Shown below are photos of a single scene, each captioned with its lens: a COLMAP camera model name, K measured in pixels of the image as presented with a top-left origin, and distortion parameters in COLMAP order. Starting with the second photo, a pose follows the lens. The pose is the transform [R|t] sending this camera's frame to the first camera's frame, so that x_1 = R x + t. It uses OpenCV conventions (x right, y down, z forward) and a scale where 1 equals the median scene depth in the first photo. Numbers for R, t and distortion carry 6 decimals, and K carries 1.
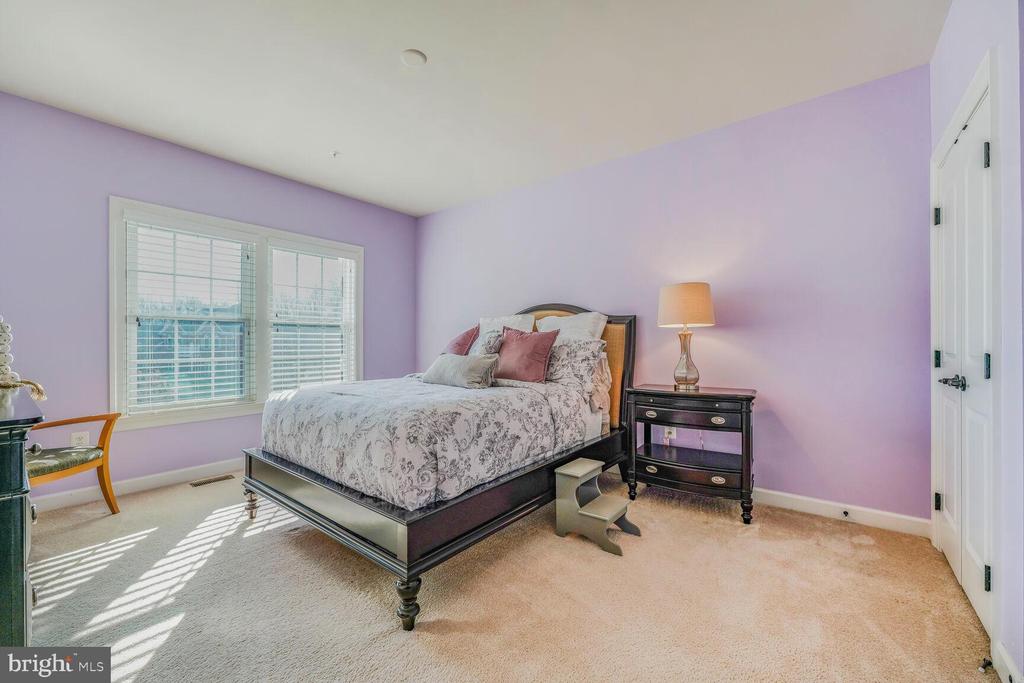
lens RADIAL K [[403.5, 0, 514.9], [0, 403.5, 344.4], [0, 0, 1]] dist [0.001077, 0.000105]
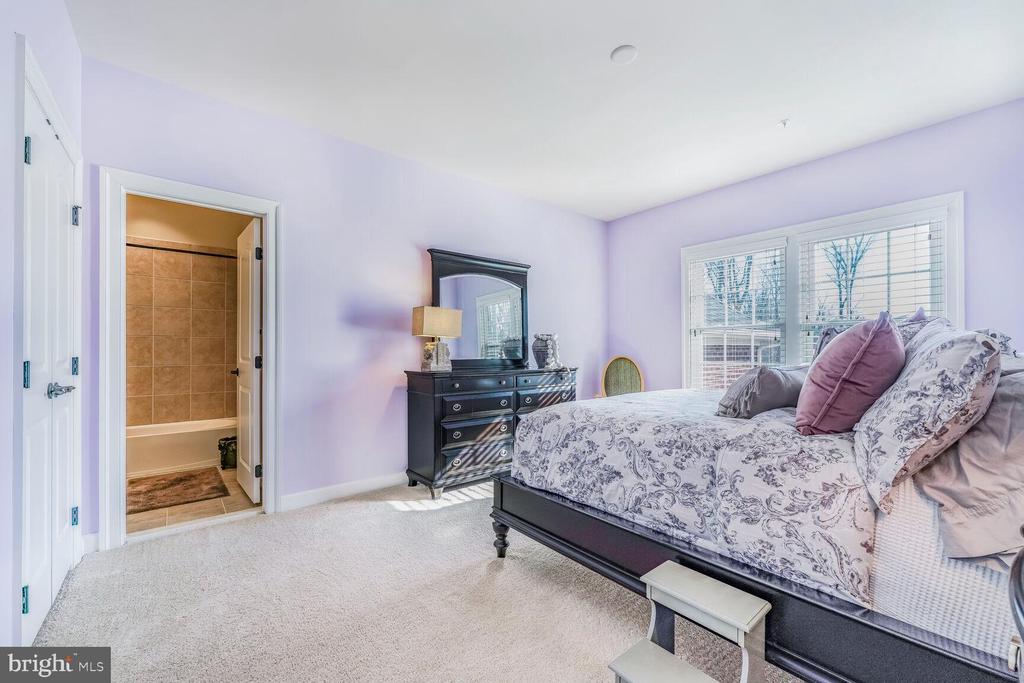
lens RADIAL K [[403.5, 0, 514.9], [0, 403.5, 351.0], [0, 0, 1]] dist [0.001077, 0.000105]
pose [[-0.202342, 0.002660, -0.979311, 0.765765], [0.001652, 0.999996, 0.002375, -0.000184], [0.979313, -0.001137, -0.202346, 0.948989]]
